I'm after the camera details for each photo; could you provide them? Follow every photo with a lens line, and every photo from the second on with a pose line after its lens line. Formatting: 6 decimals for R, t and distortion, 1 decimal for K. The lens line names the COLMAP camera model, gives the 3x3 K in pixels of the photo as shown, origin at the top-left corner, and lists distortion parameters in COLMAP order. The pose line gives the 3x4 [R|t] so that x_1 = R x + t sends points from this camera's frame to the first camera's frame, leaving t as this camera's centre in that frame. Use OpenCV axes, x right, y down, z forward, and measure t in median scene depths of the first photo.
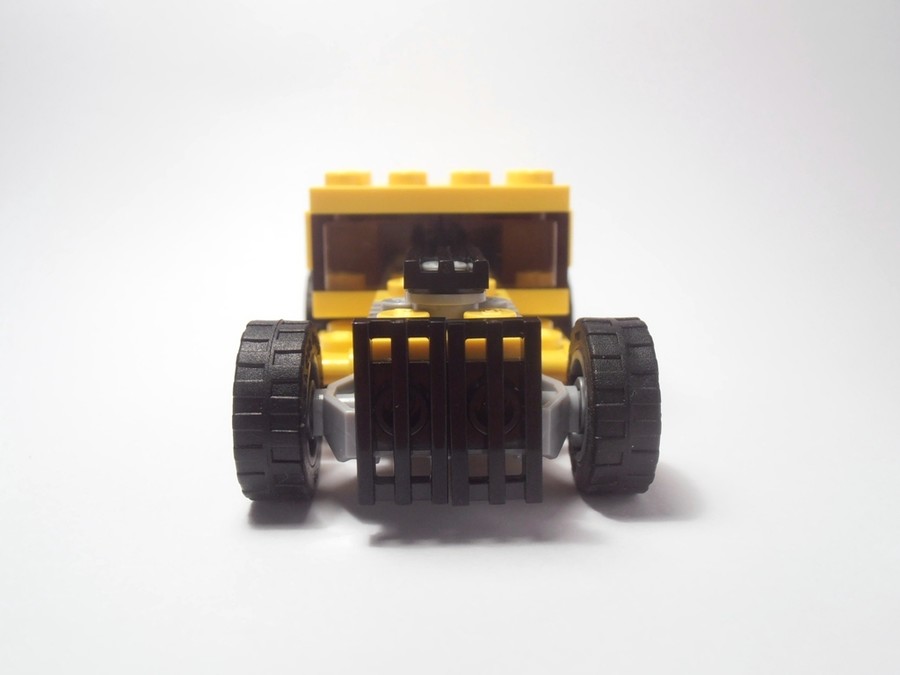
lens RADIAL K [[946.9, 0, 450.0], [0, 946.9, 337.5], [0, 0, 1]] dist [0.000860, 0.000822]
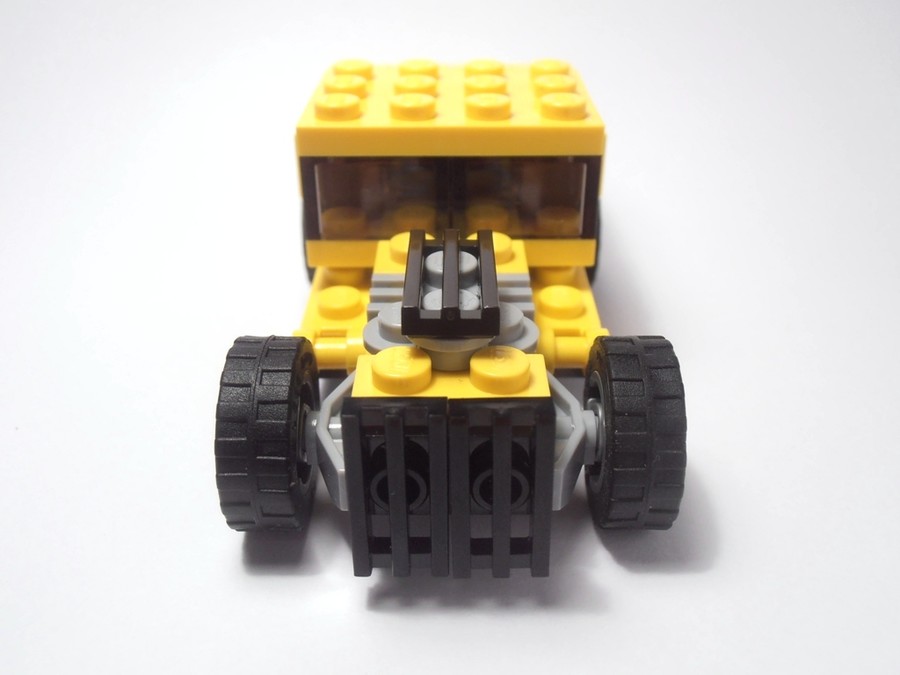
lens RADIAL K [[946.9, 0, 450.0], [0, 946.9, 337.5], [0, 0, 1]] dist [0.000860, 0.000822]
pose [[0.999522, 0.018278, -0.024932, 0.017266], [-0.008880, 0.942253, 0.334784, -0.337882], [0.029612, -0.334402, 0.941965, 0.177018]]
